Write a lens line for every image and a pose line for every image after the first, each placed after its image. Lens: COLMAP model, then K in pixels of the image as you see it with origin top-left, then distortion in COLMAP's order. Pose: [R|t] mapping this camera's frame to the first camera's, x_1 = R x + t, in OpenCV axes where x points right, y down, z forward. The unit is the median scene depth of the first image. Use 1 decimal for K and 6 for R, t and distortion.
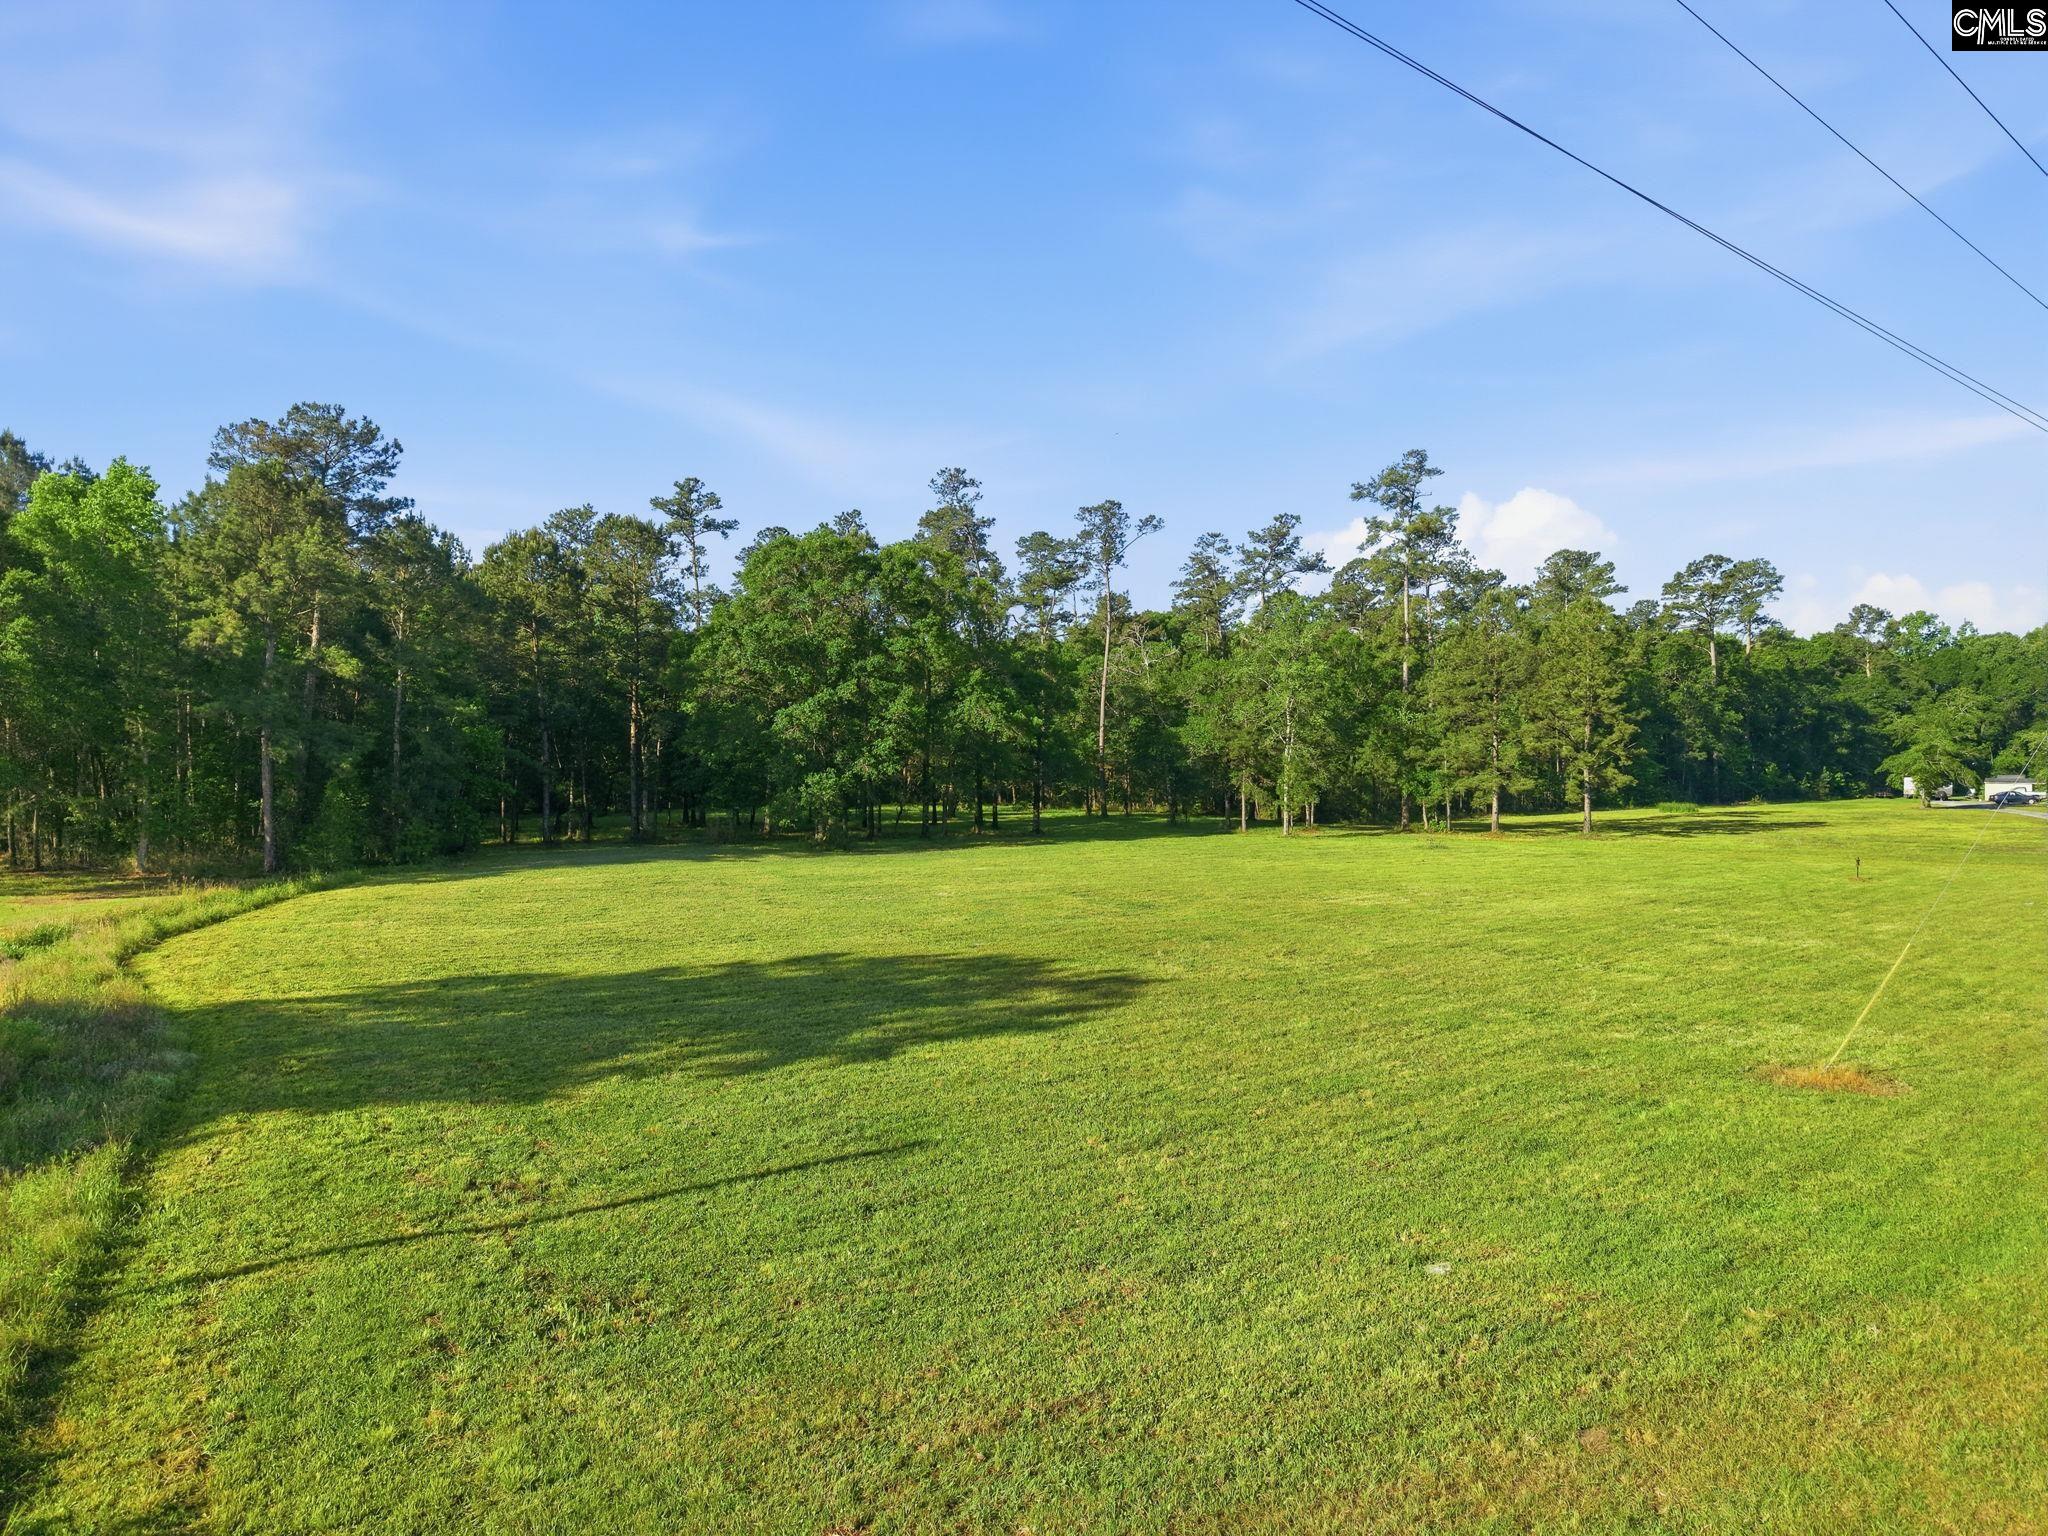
lens RADIAL K [[1364.6, 0, 1021.1], [0, 1364.6, 776.5], [0, 0, 1]] dist [0.037342, -0.046777]
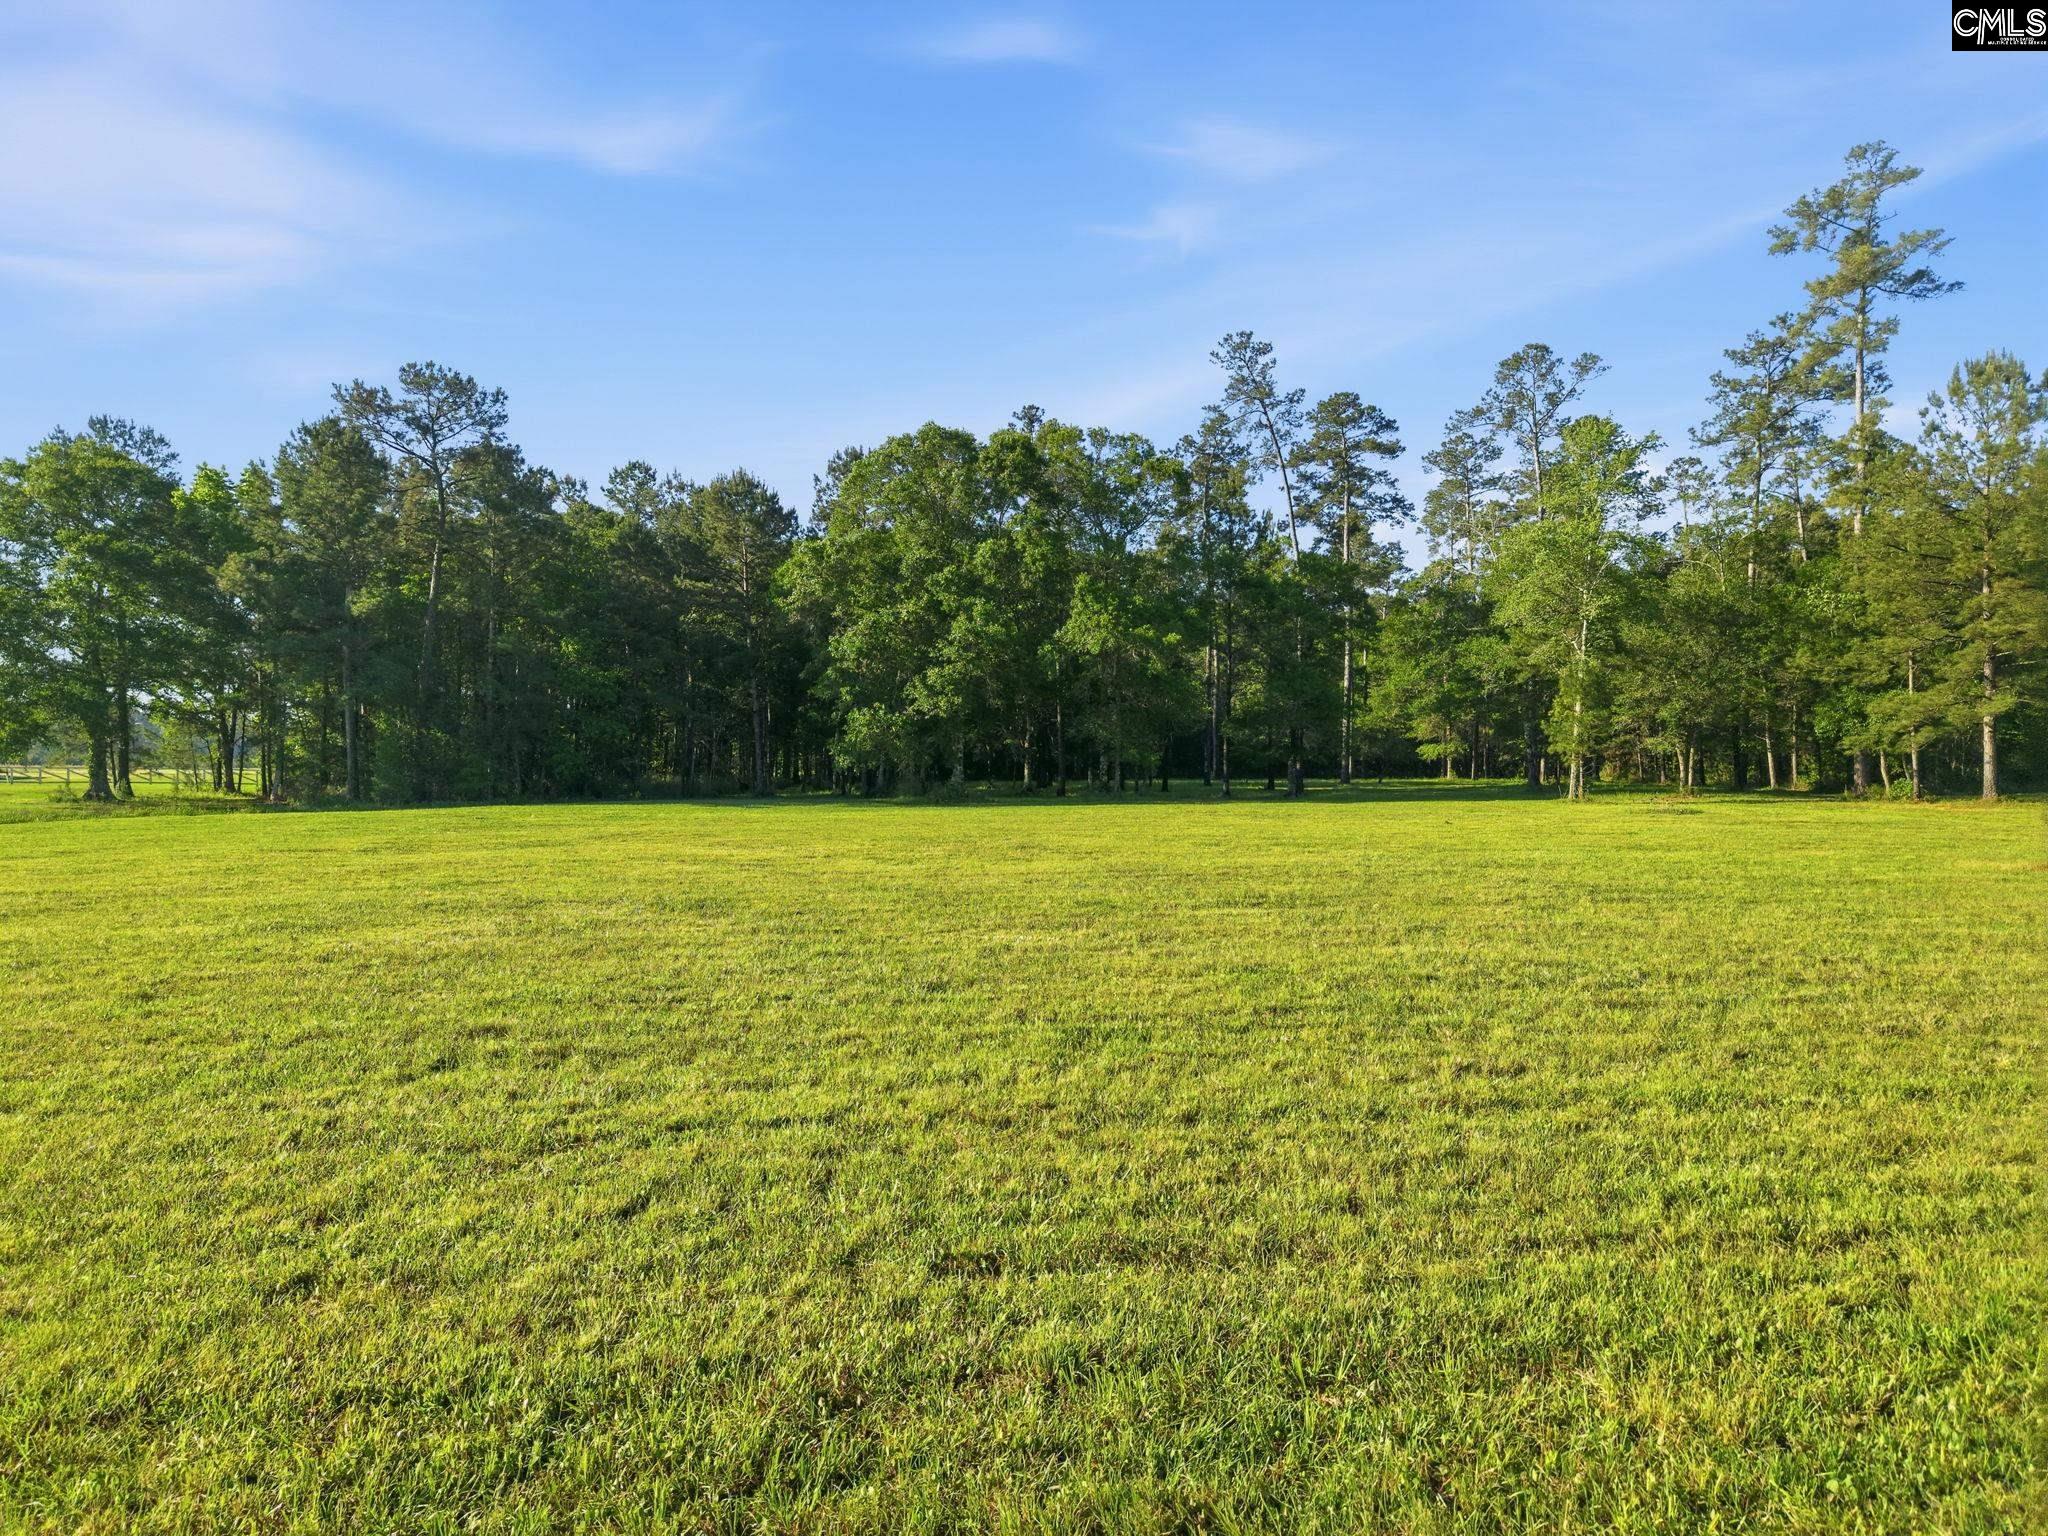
lens RADIAL K [[1364.6, 0, 1021.1], [0, 1364.6, 776.5], [0, 0, 1]] dist [0.037342, -0.046777]
pose [[0.791011, 0.003124, -0.611794, 0.346561], [-0.002700, 0.999995, 0.001615, 0.029624], [0.611796, 0.000374, 0.791016, 0.310066]]
